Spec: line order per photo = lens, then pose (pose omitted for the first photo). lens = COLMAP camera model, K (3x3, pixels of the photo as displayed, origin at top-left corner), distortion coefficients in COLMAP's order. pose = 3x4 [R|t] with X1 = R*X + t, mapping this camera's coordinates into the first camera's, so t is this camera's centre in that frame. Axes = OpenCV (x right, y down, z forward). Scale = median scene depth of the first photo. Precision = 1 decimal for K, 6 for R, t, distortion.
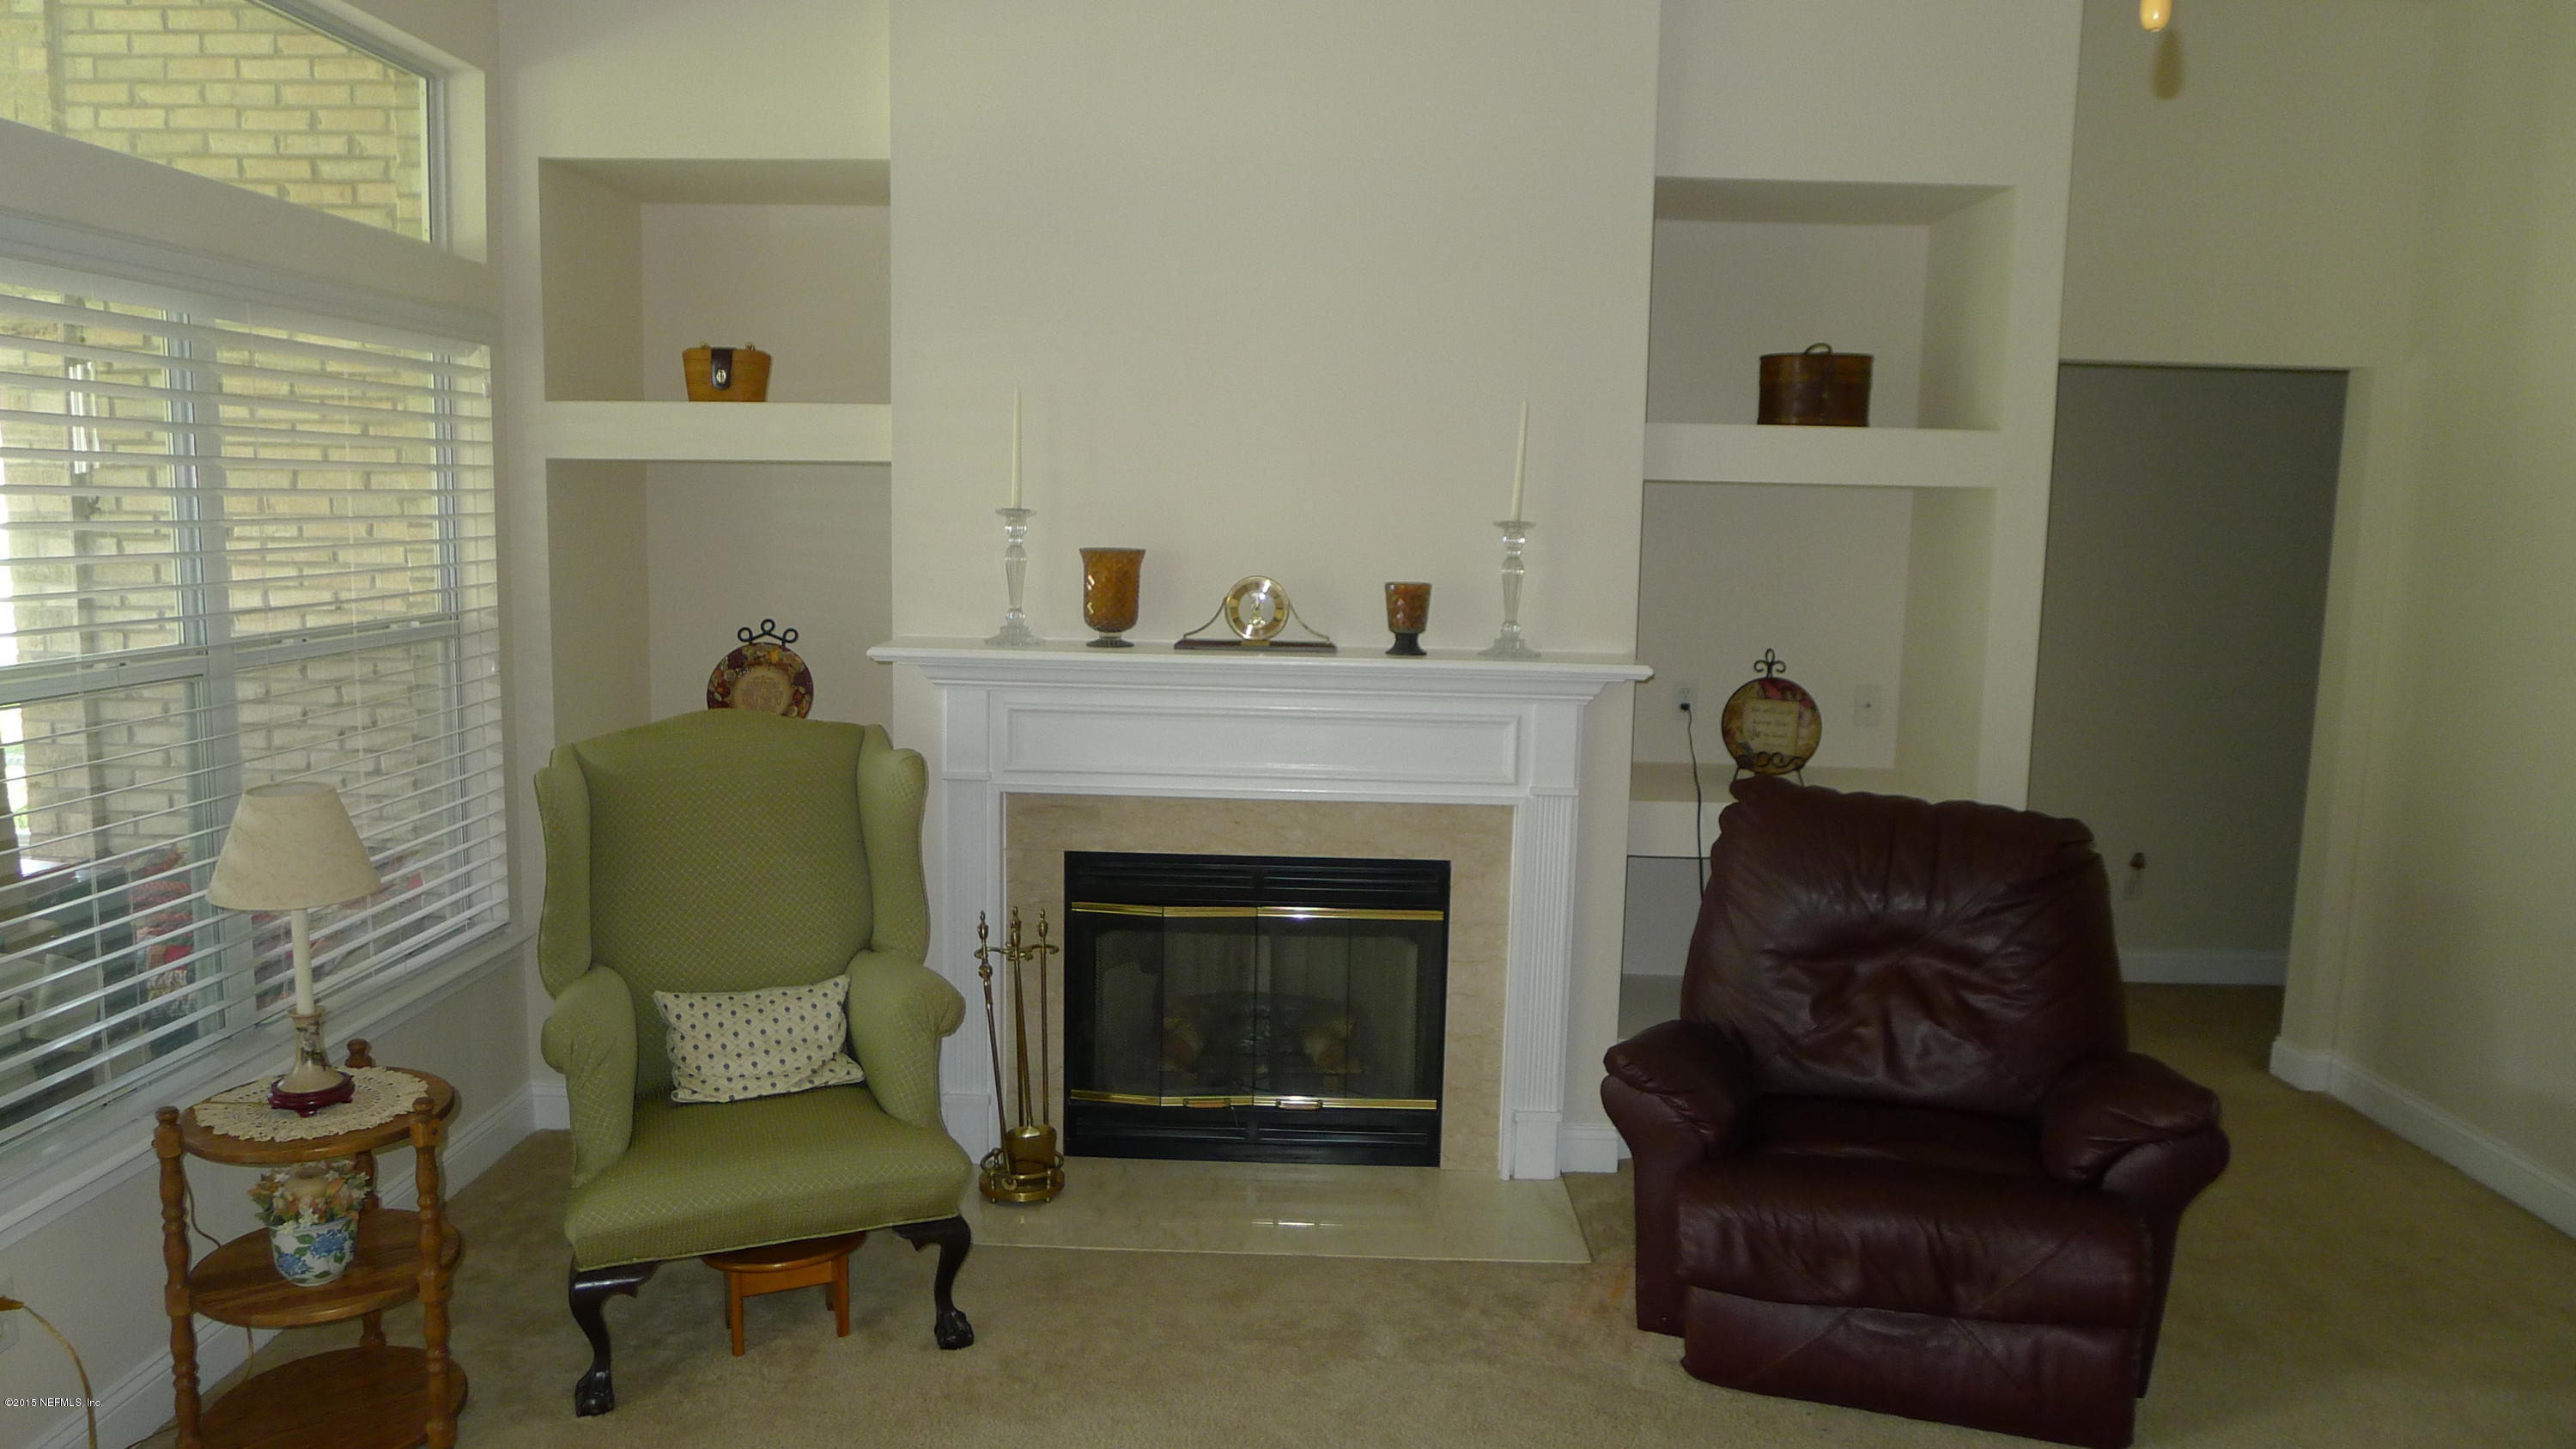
lens RADIAL K [[1687.6, 0, 1278.8], [0, 1687.6, 714.8], [0, 0, 1]] dist [-0.041039, -0.000768]
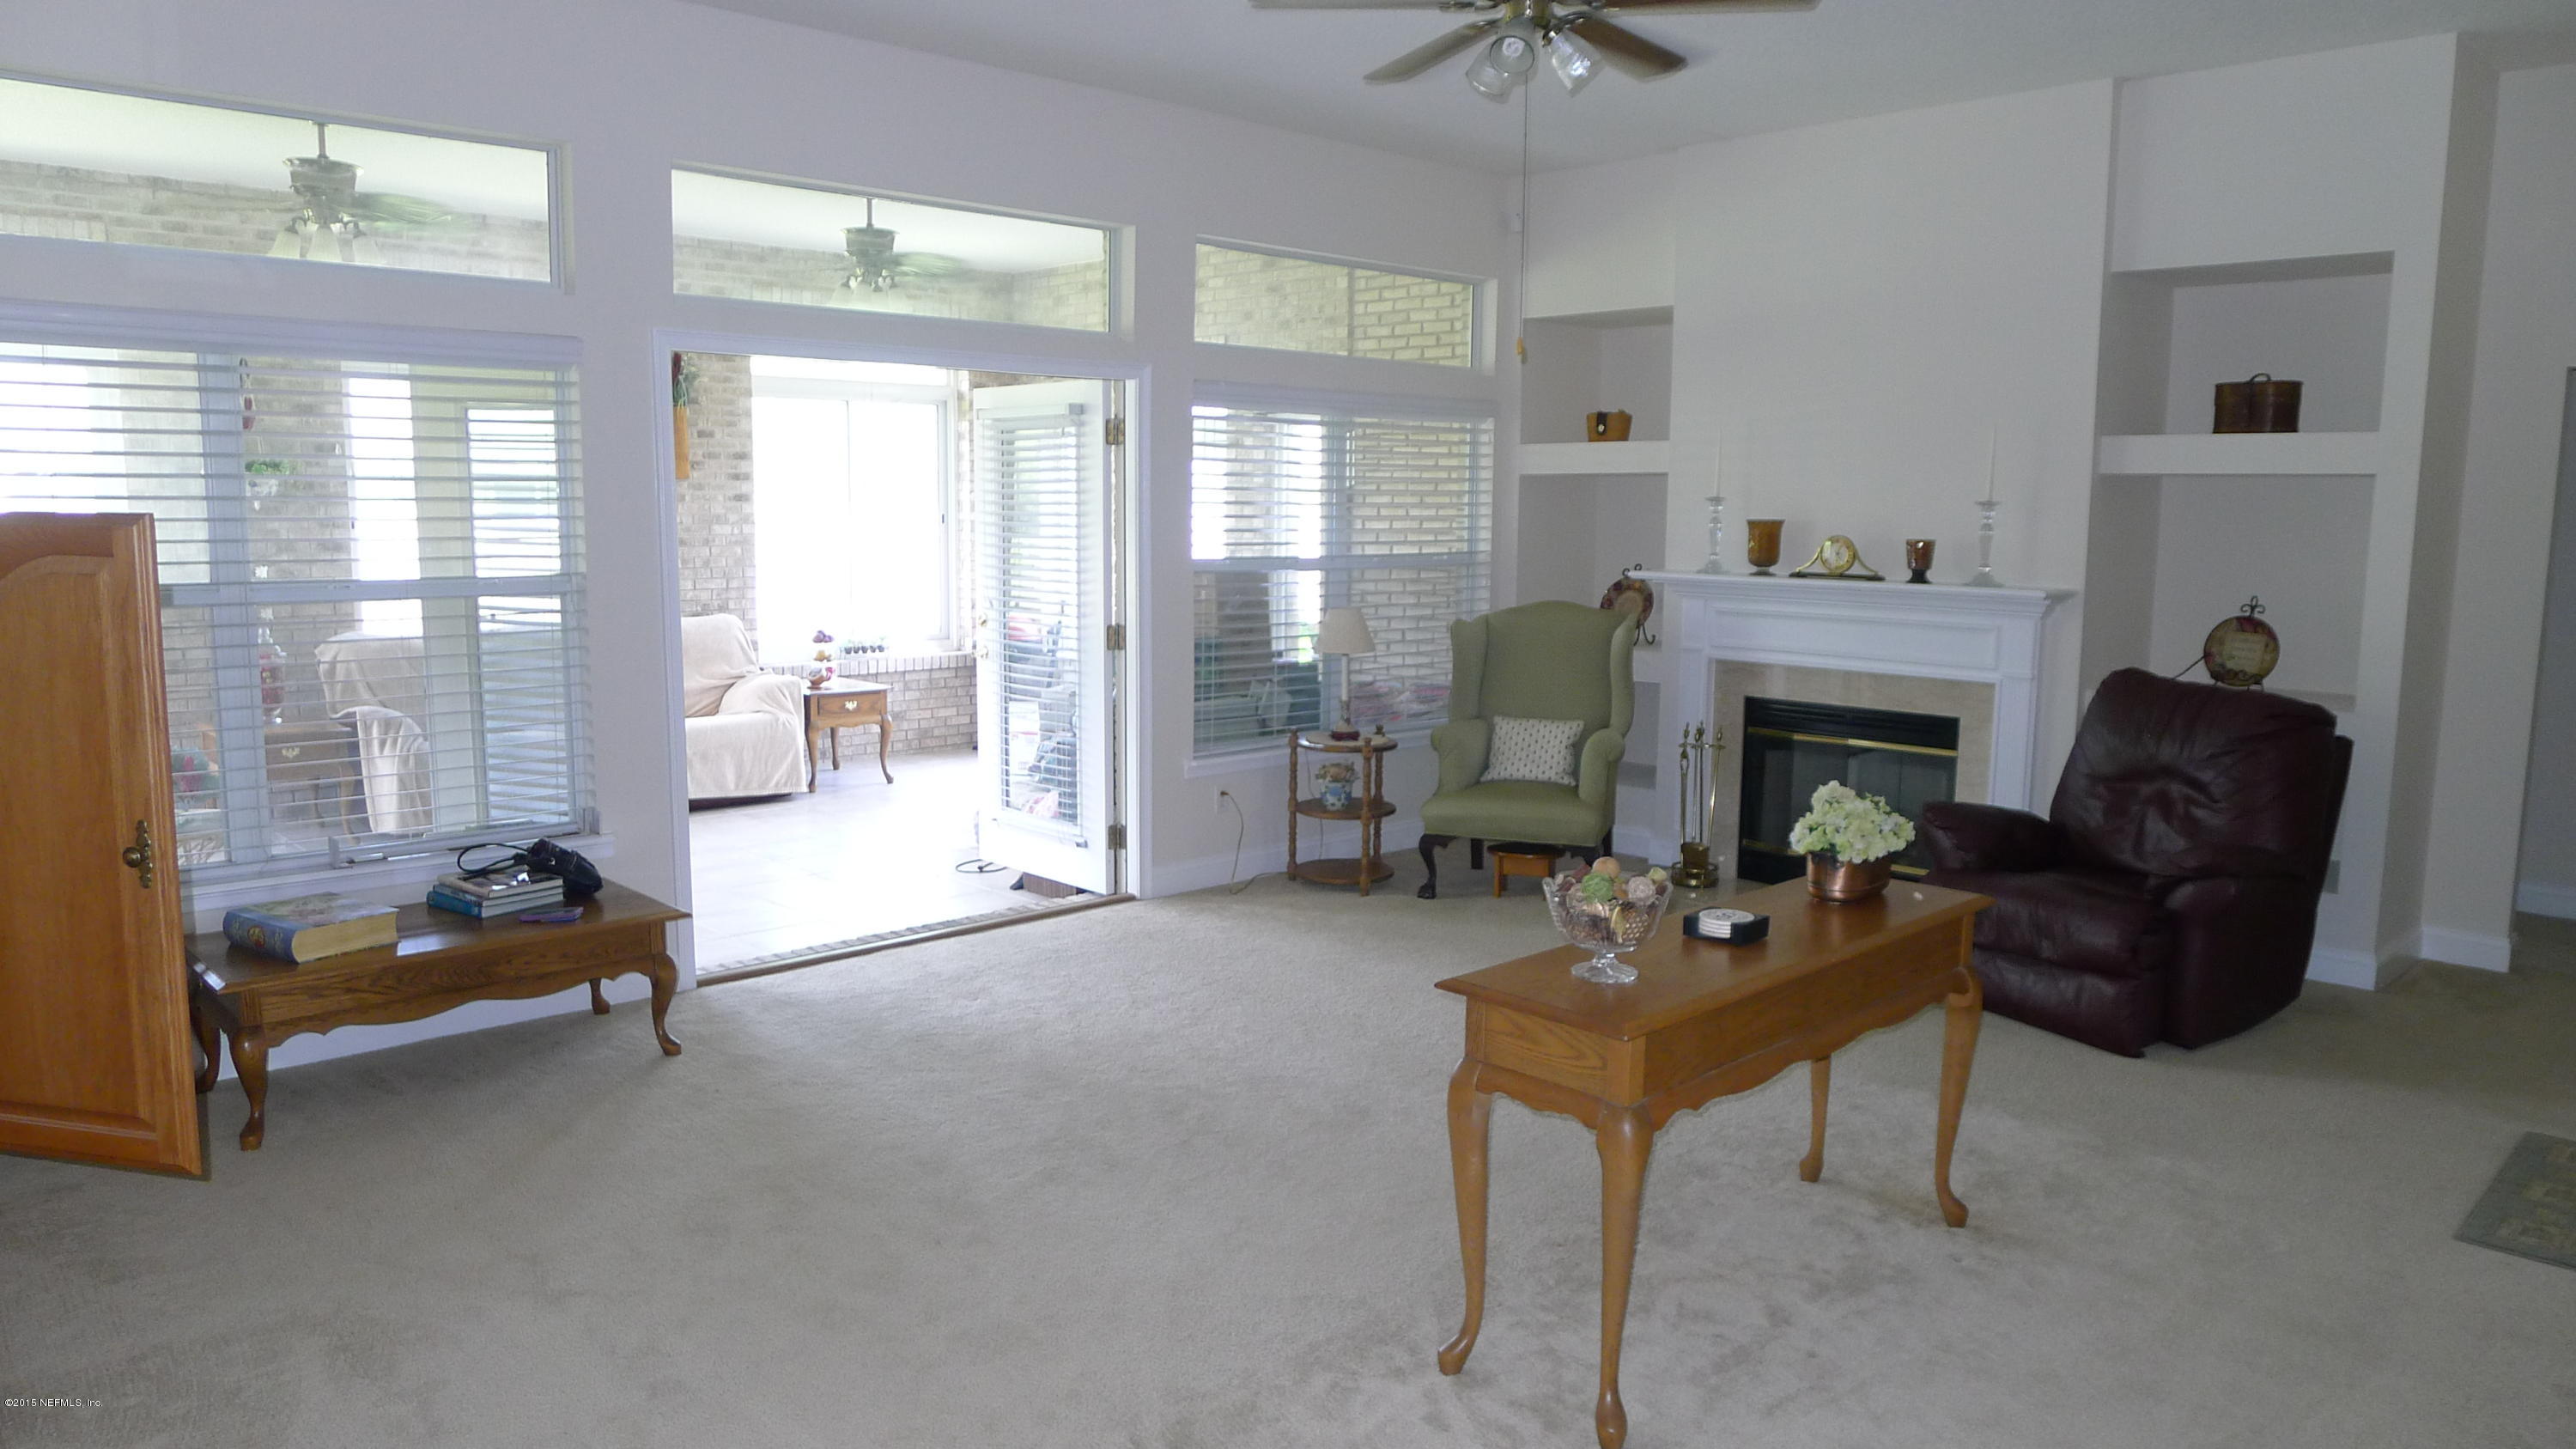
lens RADIAL K [[1687.6, 0, 1278.8], [0, 1687.6, 714.8], [0, 0, 1]] dist [-0.041039, -0.000768]
pose [[0.703631, 0.076313, -0.706456, 0.774988], [-0.084738, 0.996133, 0.023206, 0.102940], [0.705495, 0.043536, 0.707377, -0.566769]]
